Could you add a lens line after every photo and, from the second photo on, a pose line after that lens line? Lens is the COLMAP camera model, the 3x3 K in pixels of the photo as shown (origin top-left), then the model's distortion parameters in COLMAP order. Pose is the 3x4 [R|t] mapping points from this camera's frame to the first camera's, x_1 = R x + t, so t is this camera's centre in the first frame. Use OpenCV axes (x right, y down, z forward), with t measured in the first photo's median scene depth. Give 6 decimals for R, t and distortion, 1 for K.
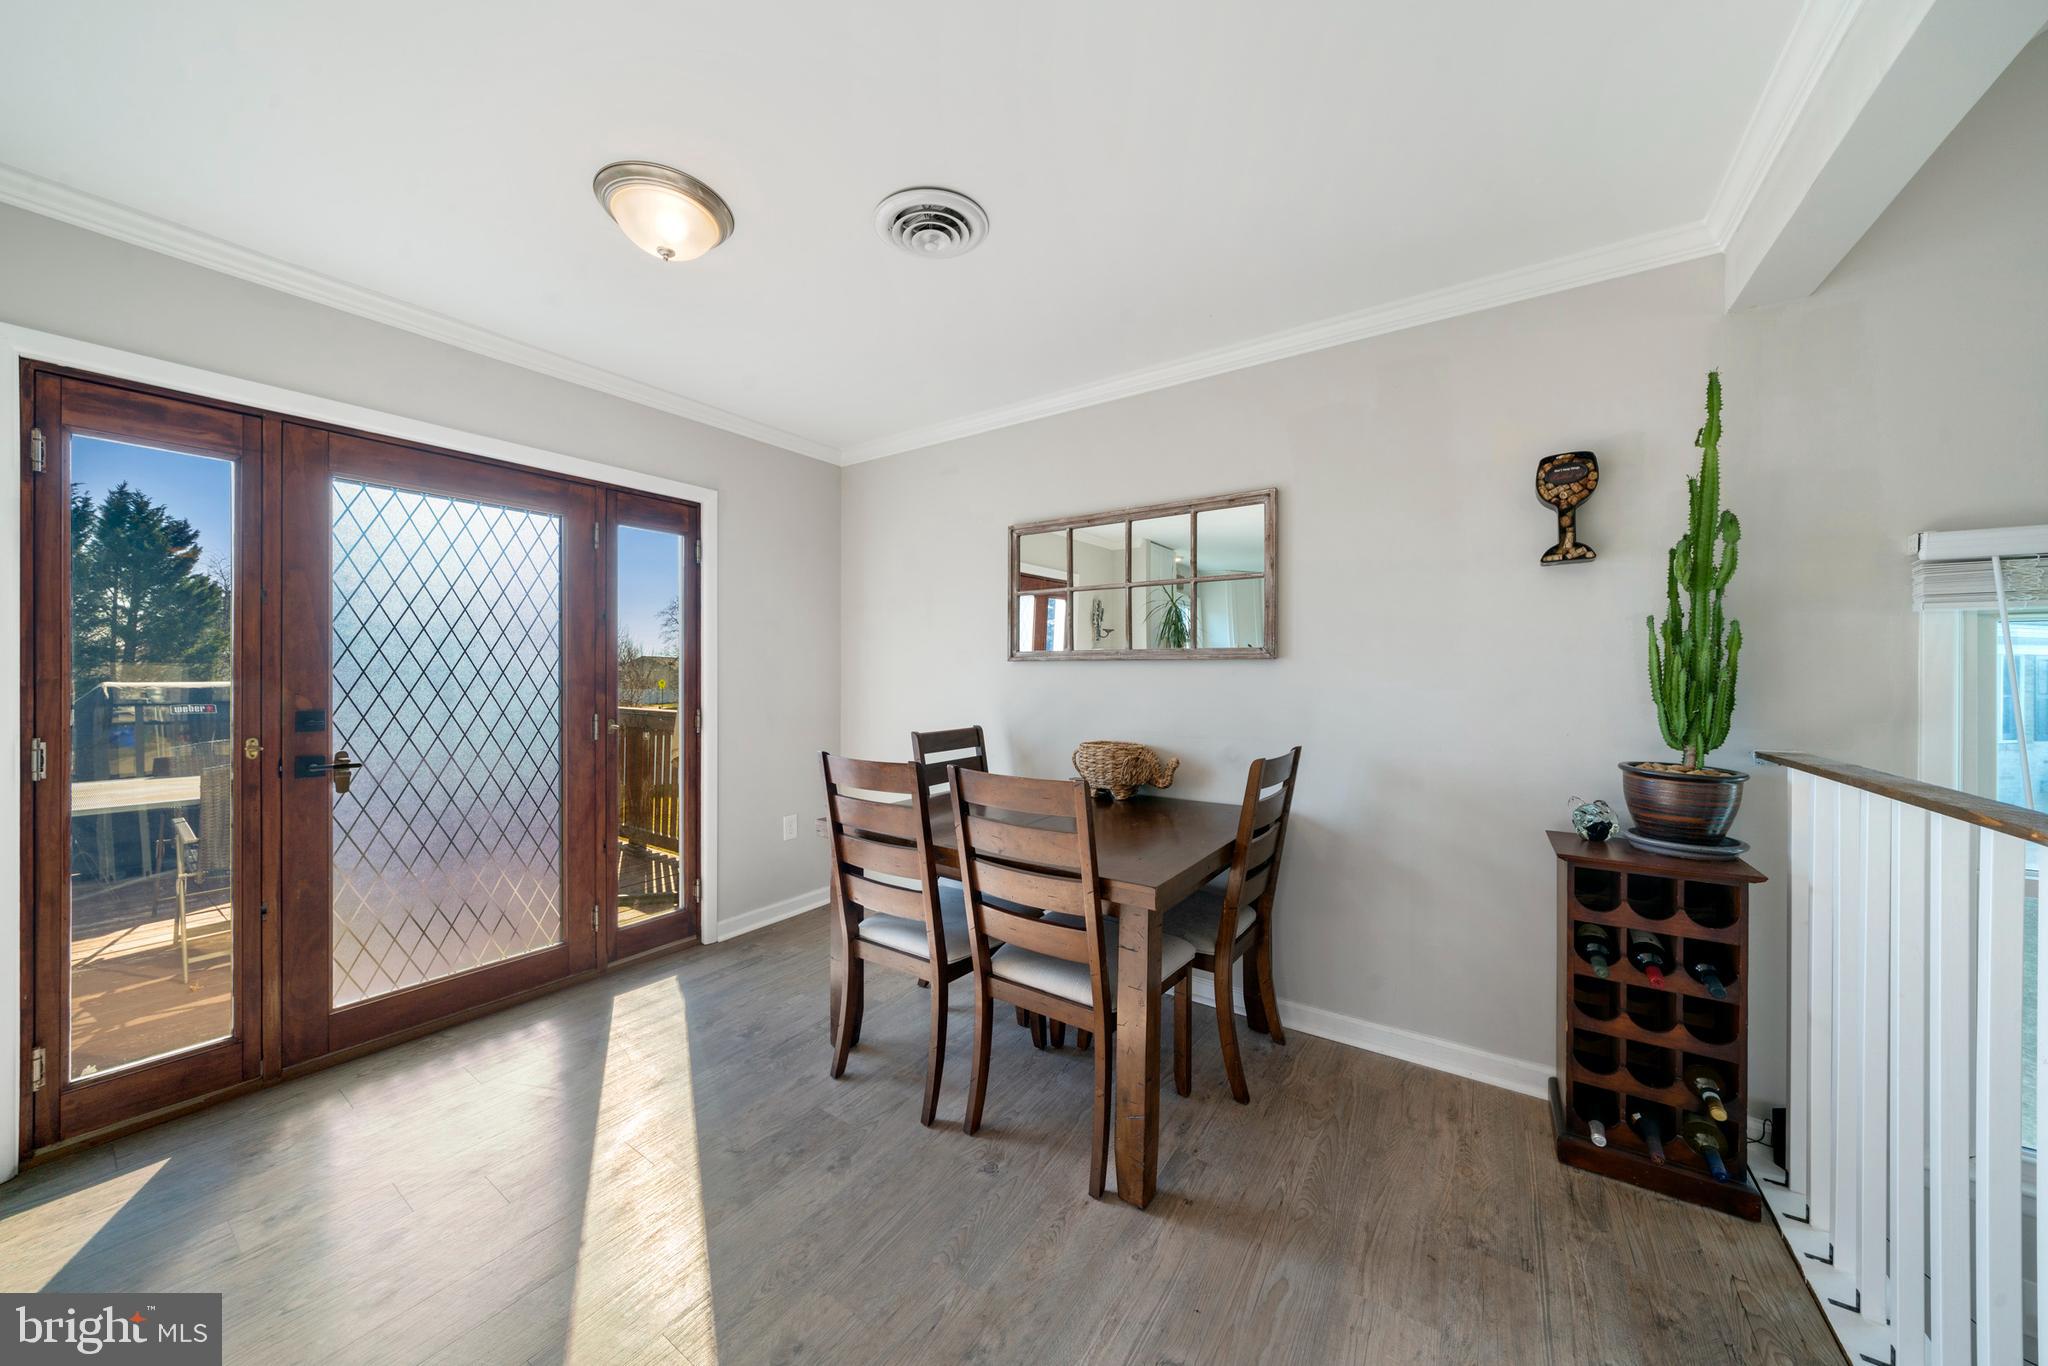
lens RADIAL K [[667.8, 0, 1013.6], [0, 667.8, 676.0], [0, 0, 1]] dist [-0.017669, 0.000138]
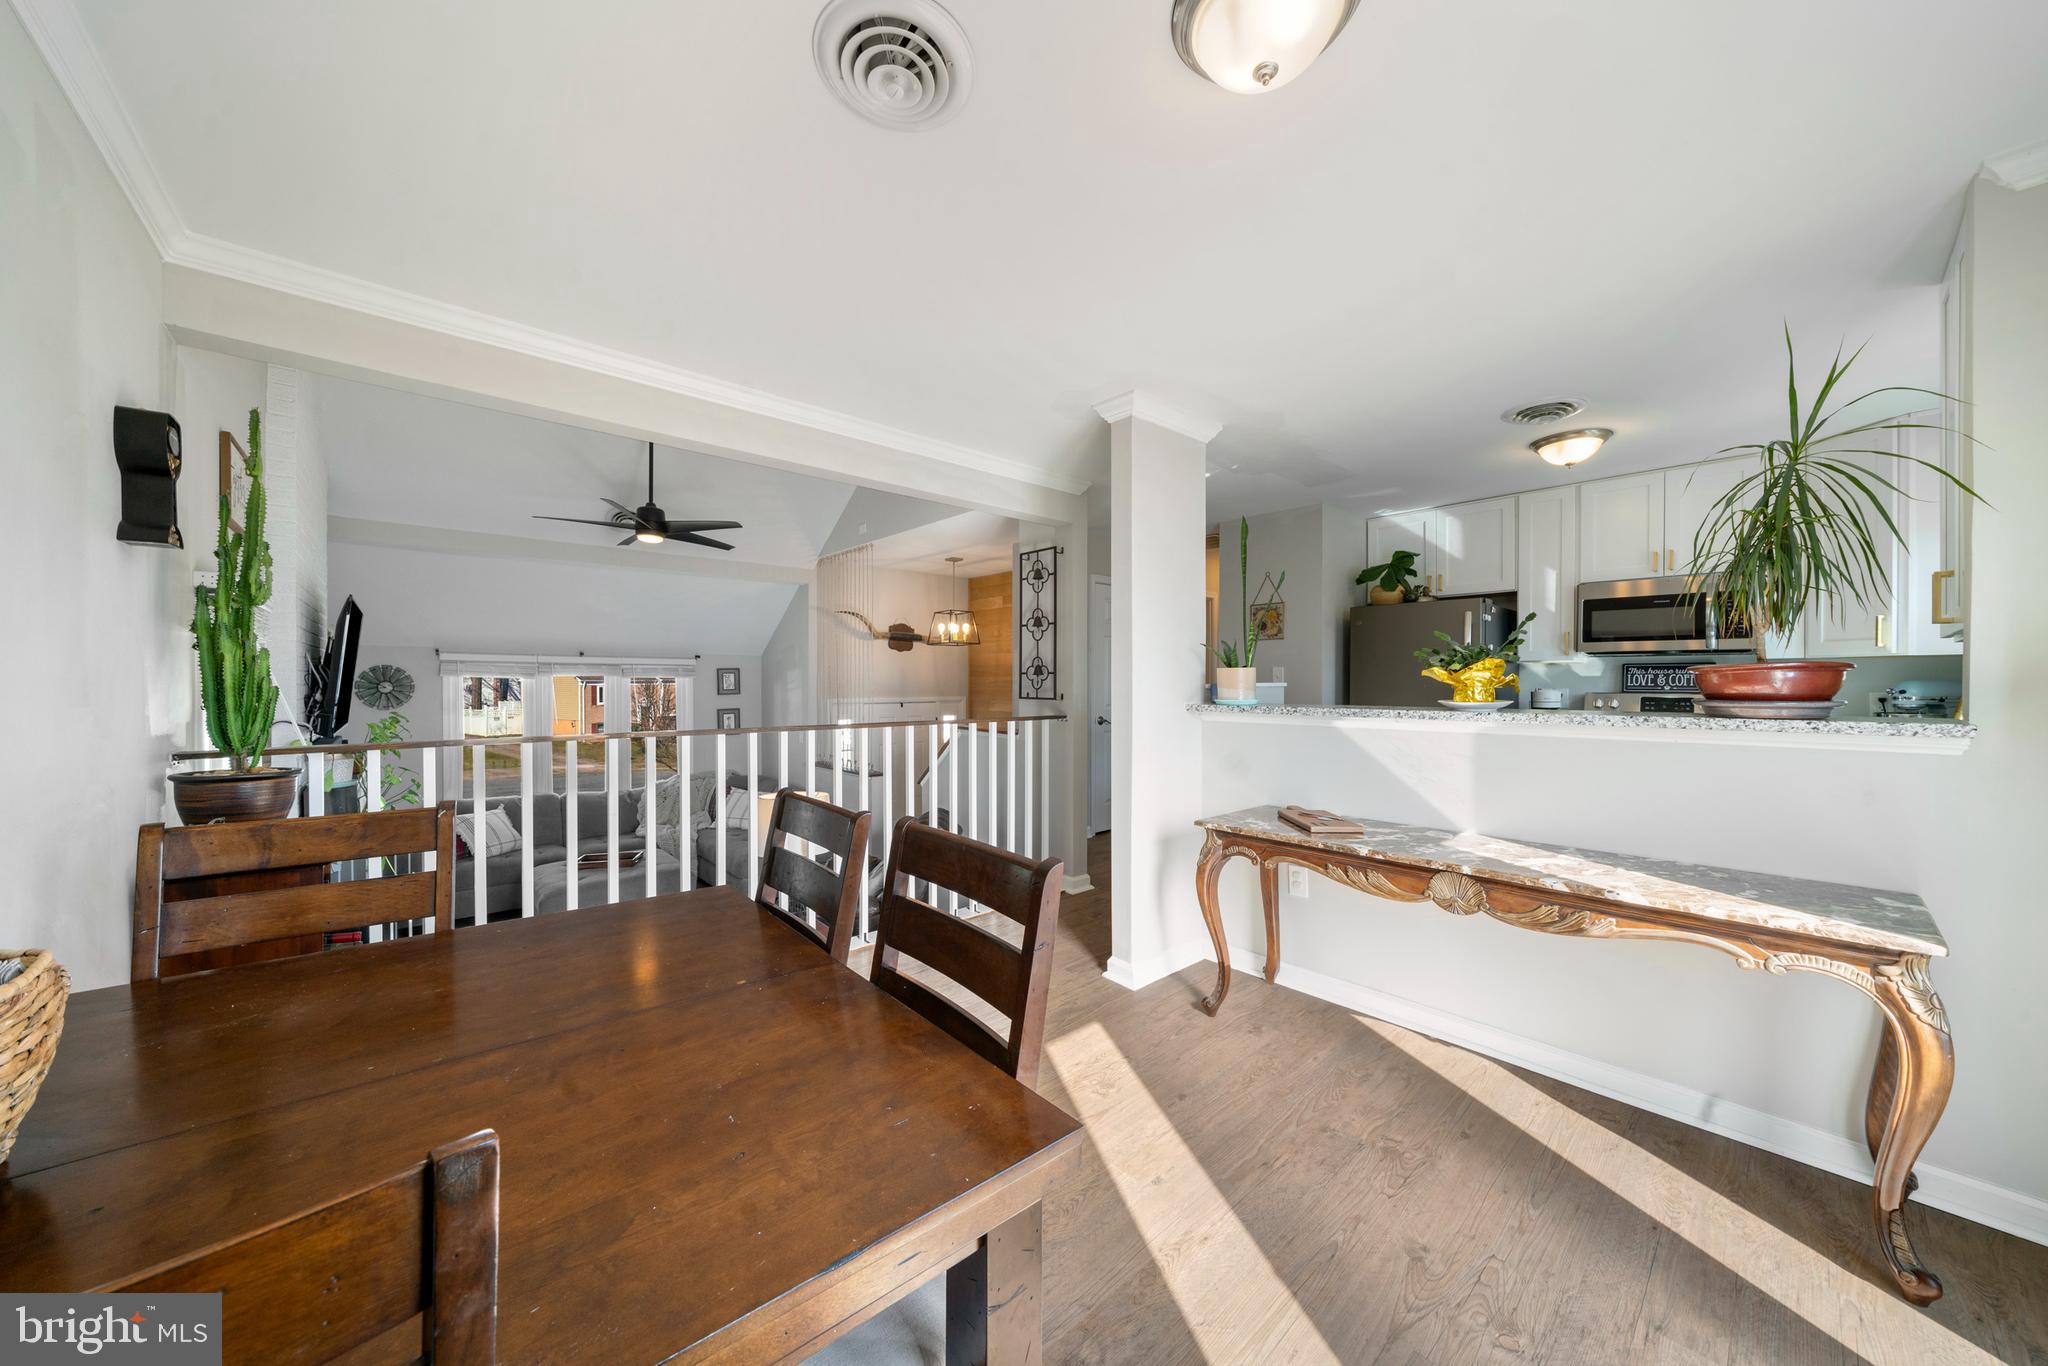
lens RADIAL K [[703.2, 0, 1008.9], [0, 703.2, 680.2], [0, 0, 1]] dist [-0.003486, 0.000567]
pose [[-0.962955, 0.000631, 0.269662, -0.327027], [0.001207, 0.999997, 0.001973, -0.005921], [-0.269660, 0.002226, -0.962953, 1.271792]]
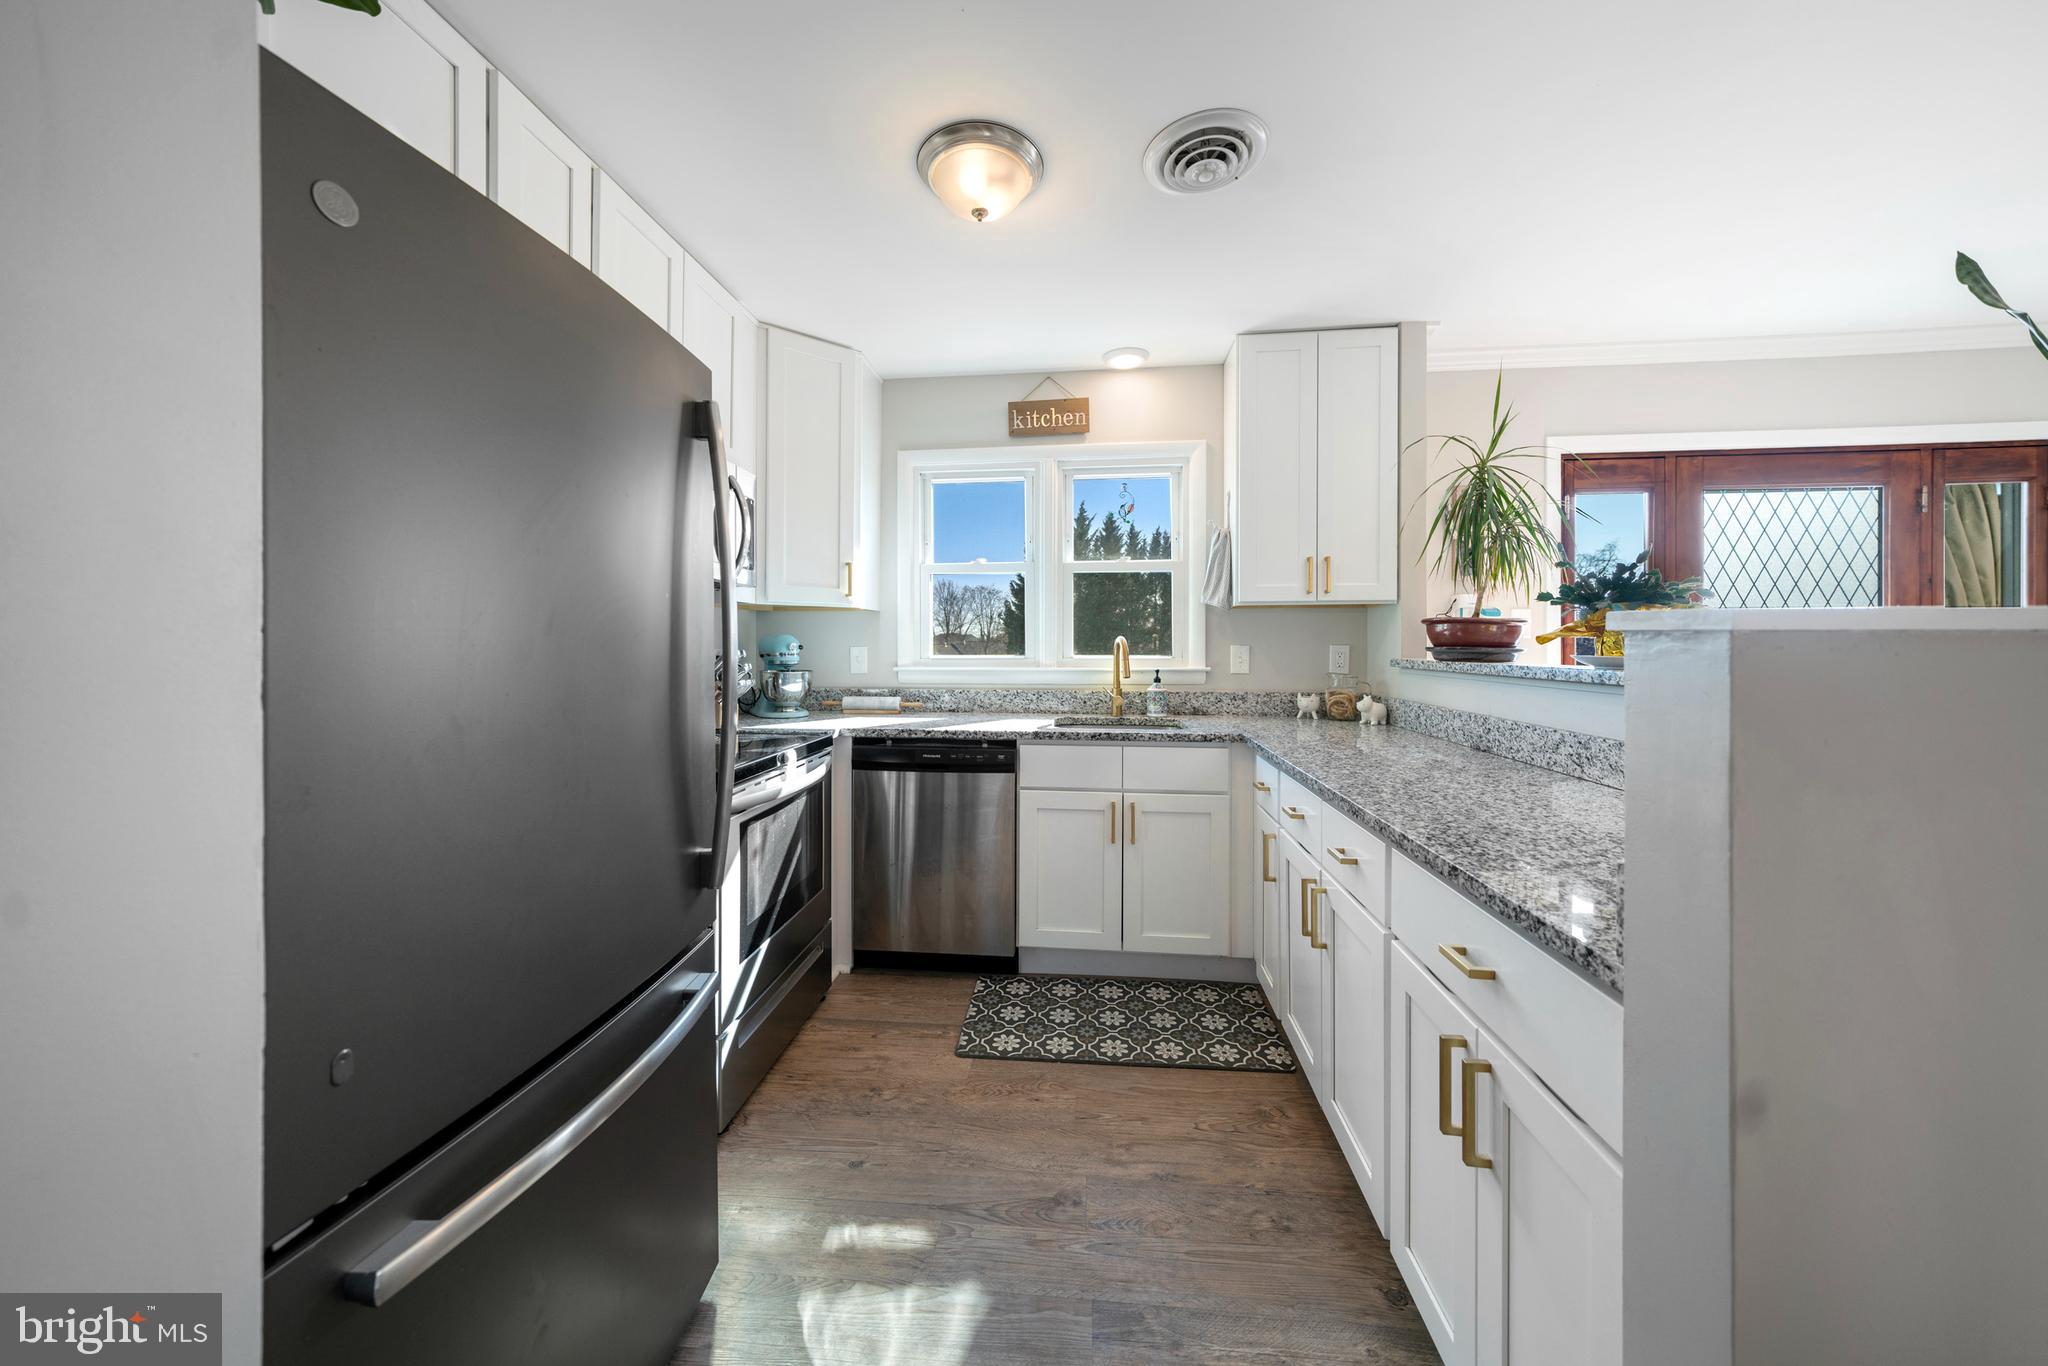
lens RADIAL K [[703.2, 0, 1021.2], [0, 703.2, 641.1], [0, 0, 1]] dist [-0.003486, 0.000567]
pose [[0.467911, -0.007542, -0.883743, -0.373309], [-0.005769, 0.999916, -0.011588, 0.021918], [0.883757, 0.010520, 0.467829, -0.757400]]
